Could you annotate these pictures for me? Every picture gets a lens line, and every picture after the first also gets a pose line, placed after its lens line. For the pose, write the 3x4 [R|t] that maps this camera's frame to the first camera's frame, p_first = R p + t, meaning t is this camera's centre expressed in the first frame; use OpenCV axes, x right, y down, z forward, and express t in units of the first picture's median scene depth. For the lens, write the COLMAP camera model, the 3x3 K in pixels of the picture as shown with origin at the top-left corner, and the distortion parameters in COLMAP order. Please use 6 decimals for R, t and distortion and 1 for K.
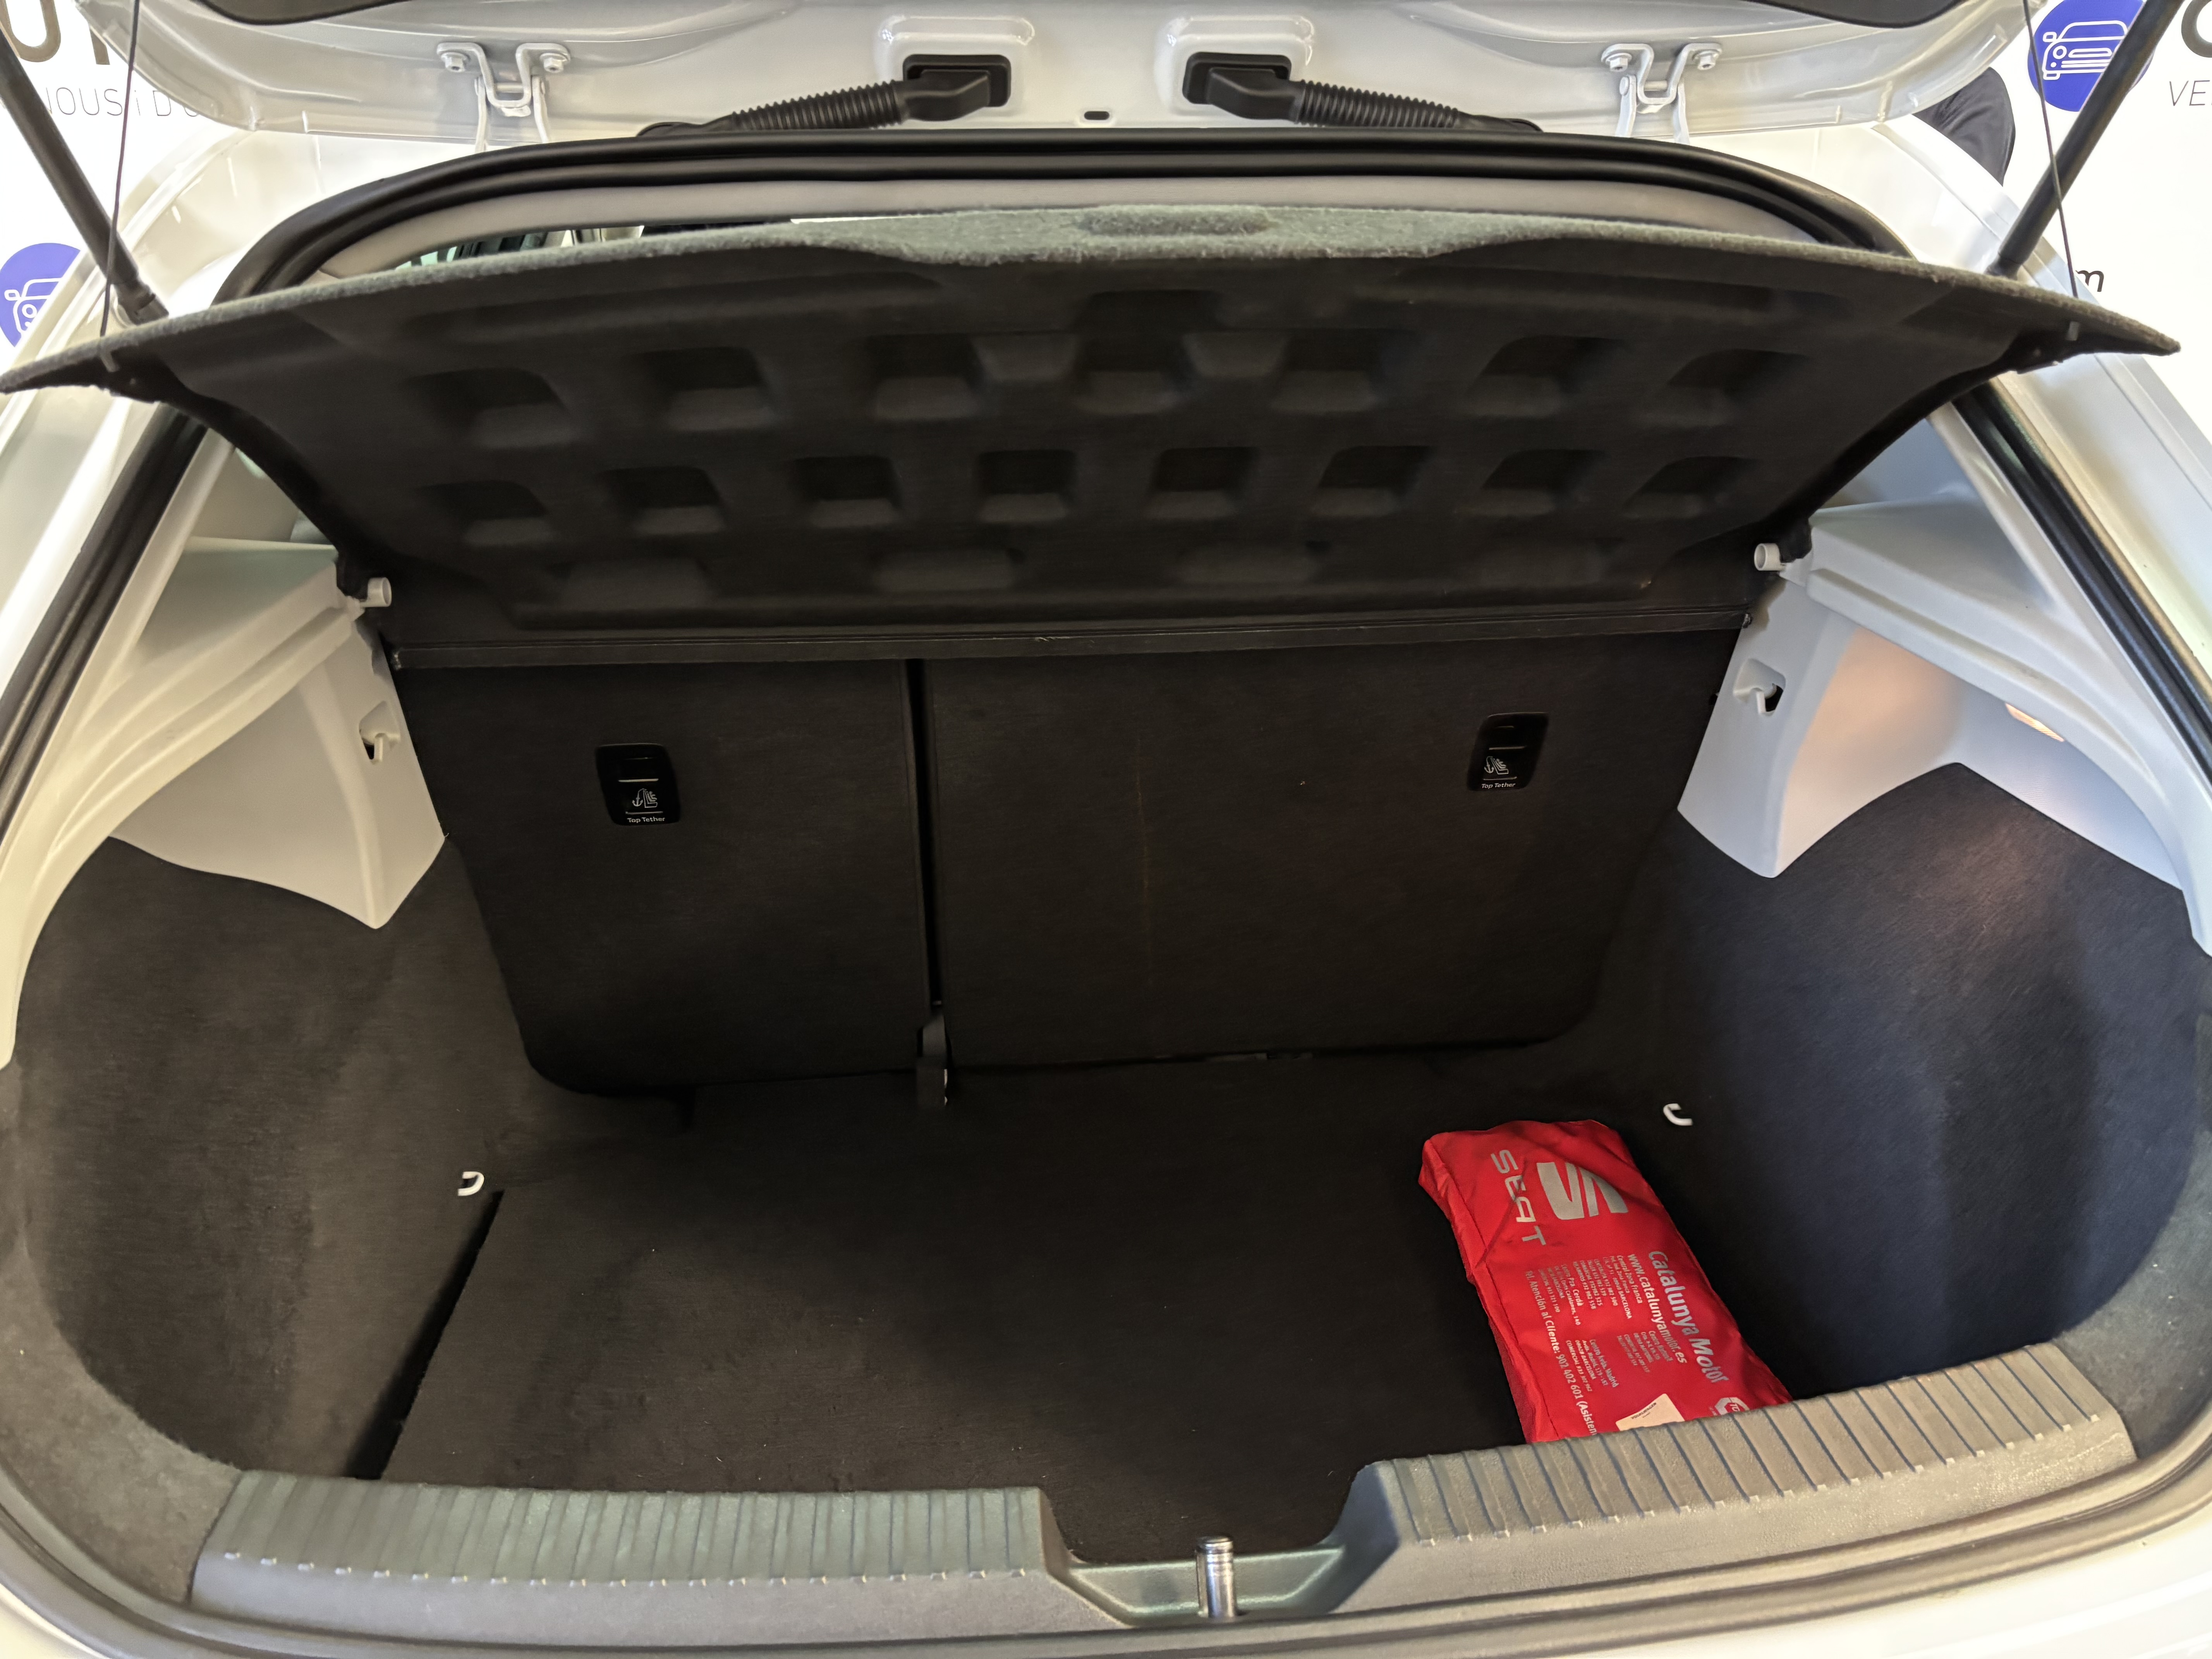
lens RADIAL K [[1684.5, 0, 1106.0], [0, 1684.5, 829.5], [0, 0, 1]] dist [0.056535, -0.005045]
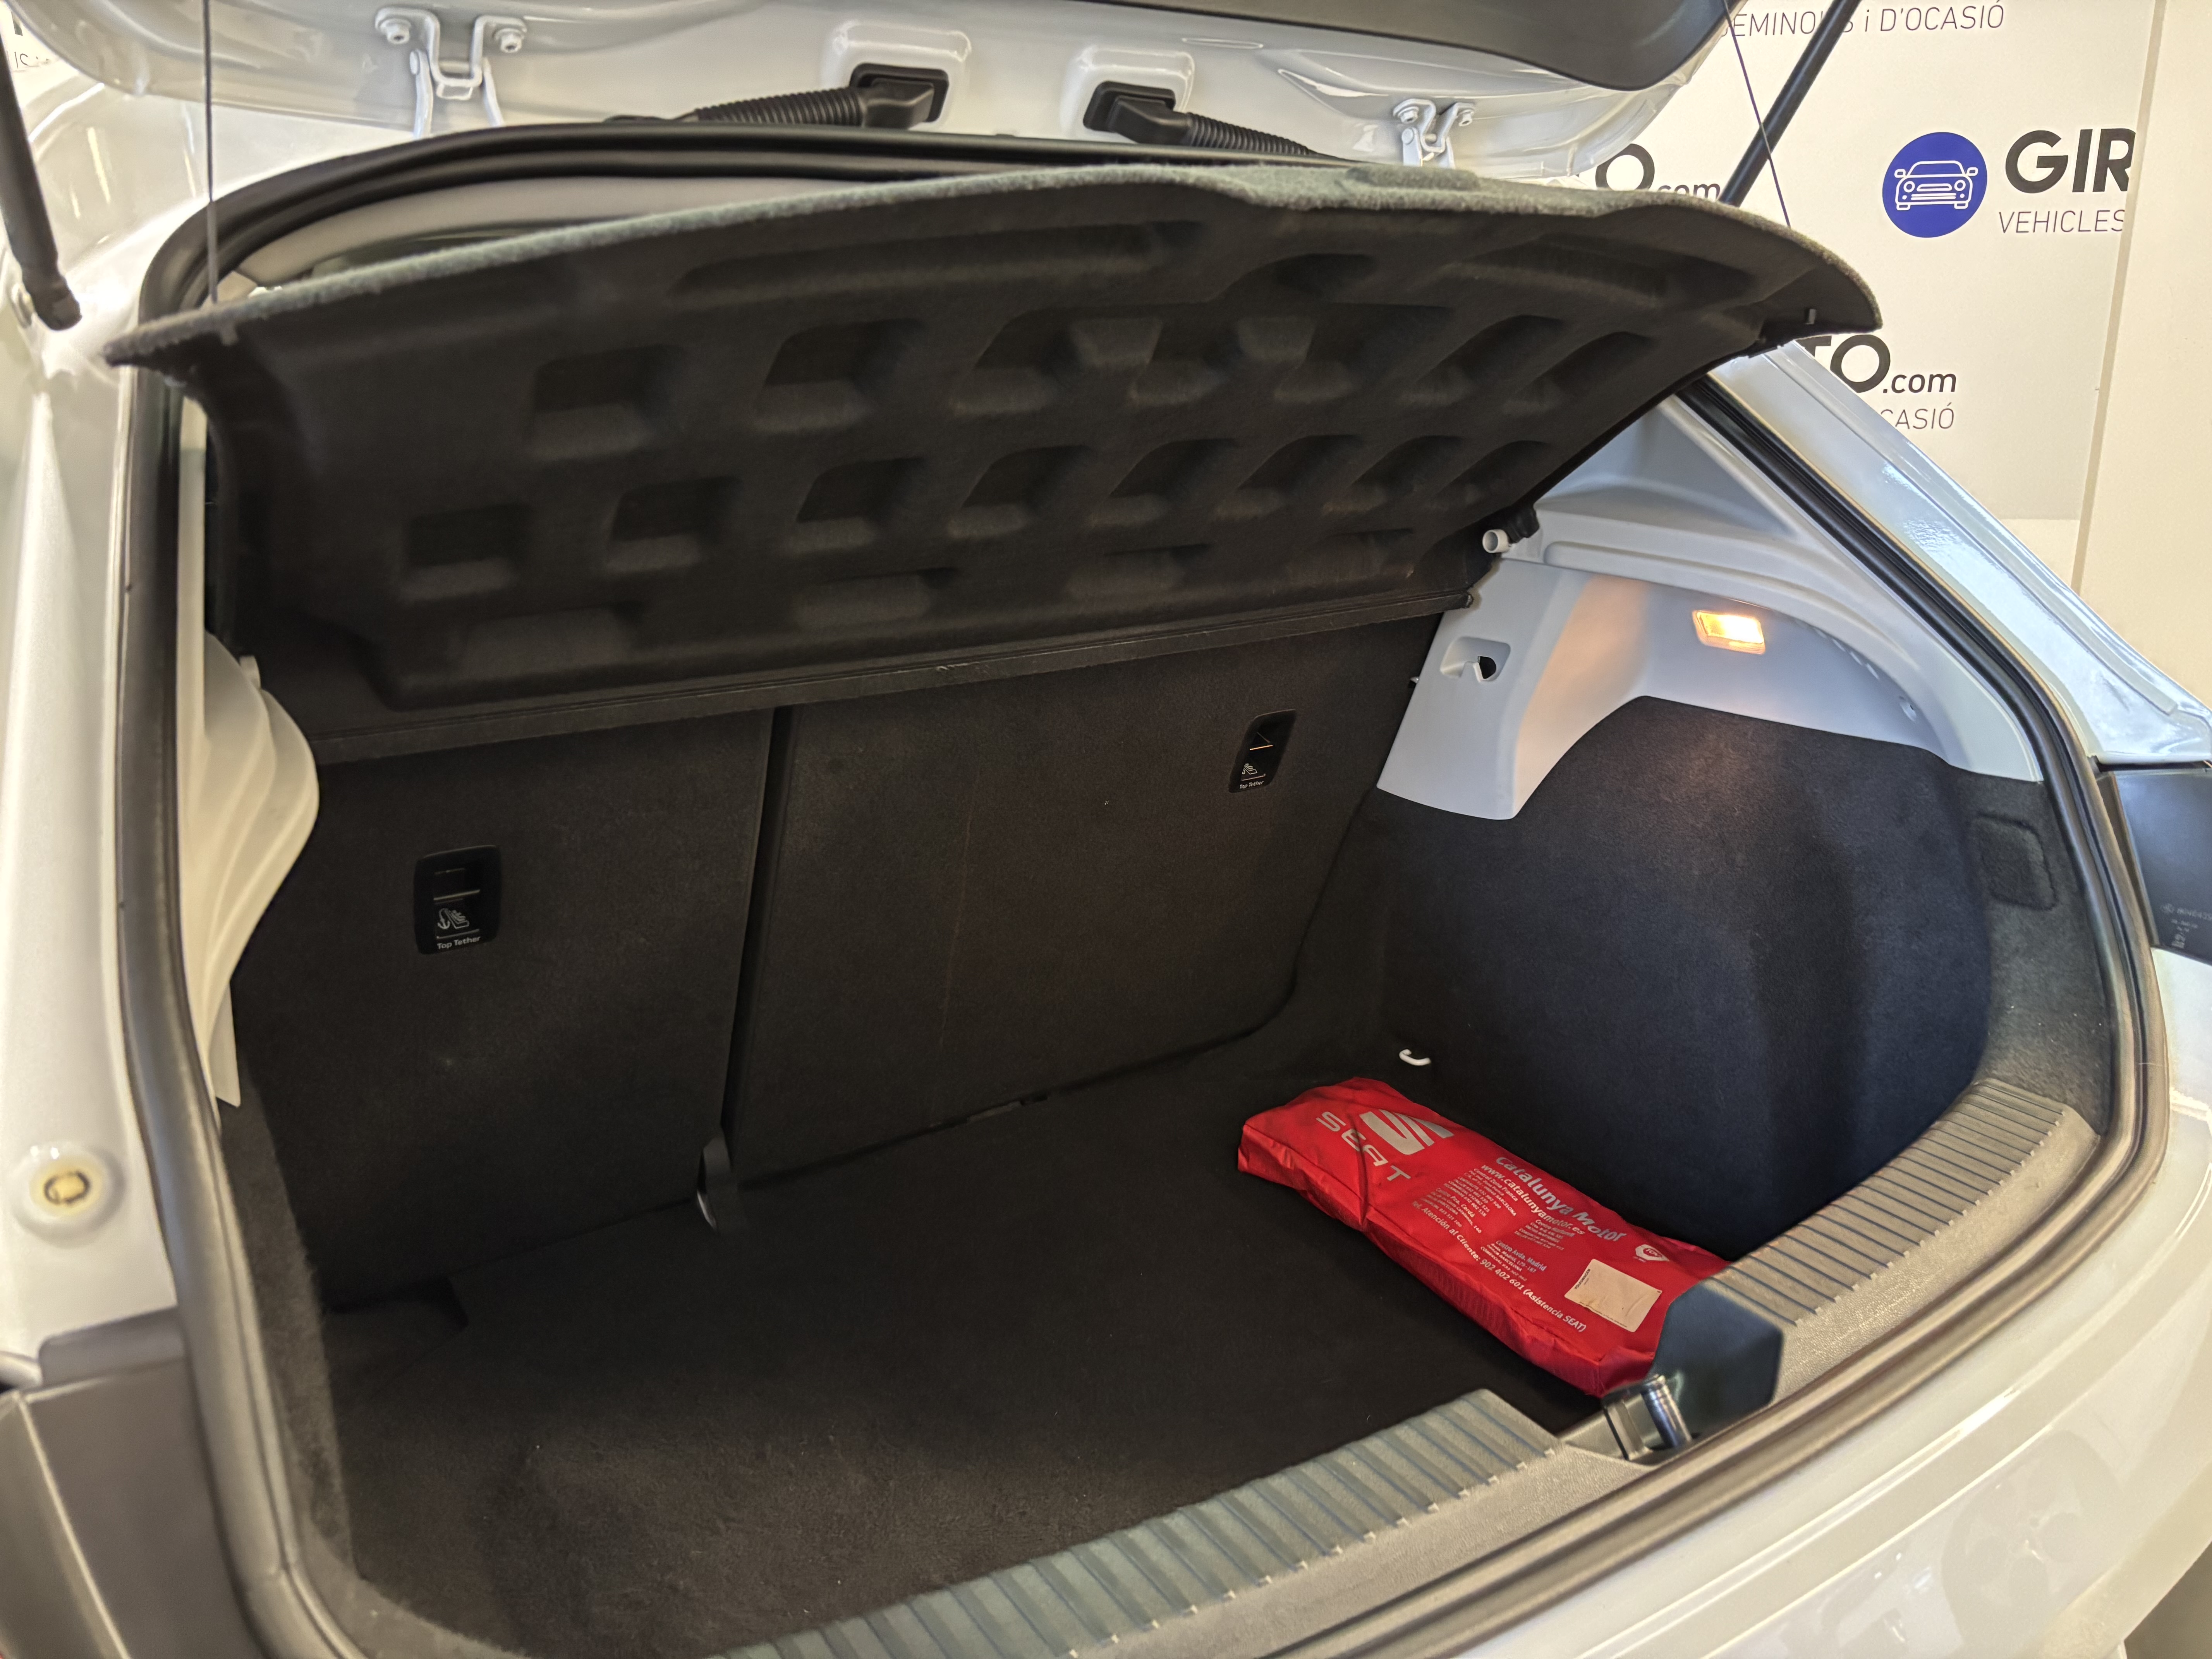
lens RADIAL K [[1684.5, 0, 1106.0], [0, 1684.5, 829.5], [0, 0, 1]] dist [0.056535, -0.005045]
pose [[0.878419, -0.141111, 0.456583, -0.430110], [0.180588, 0.982585, -0.043756, 0.040507], [-0.442457, 0.120889, 0.888604, 0.102664]]
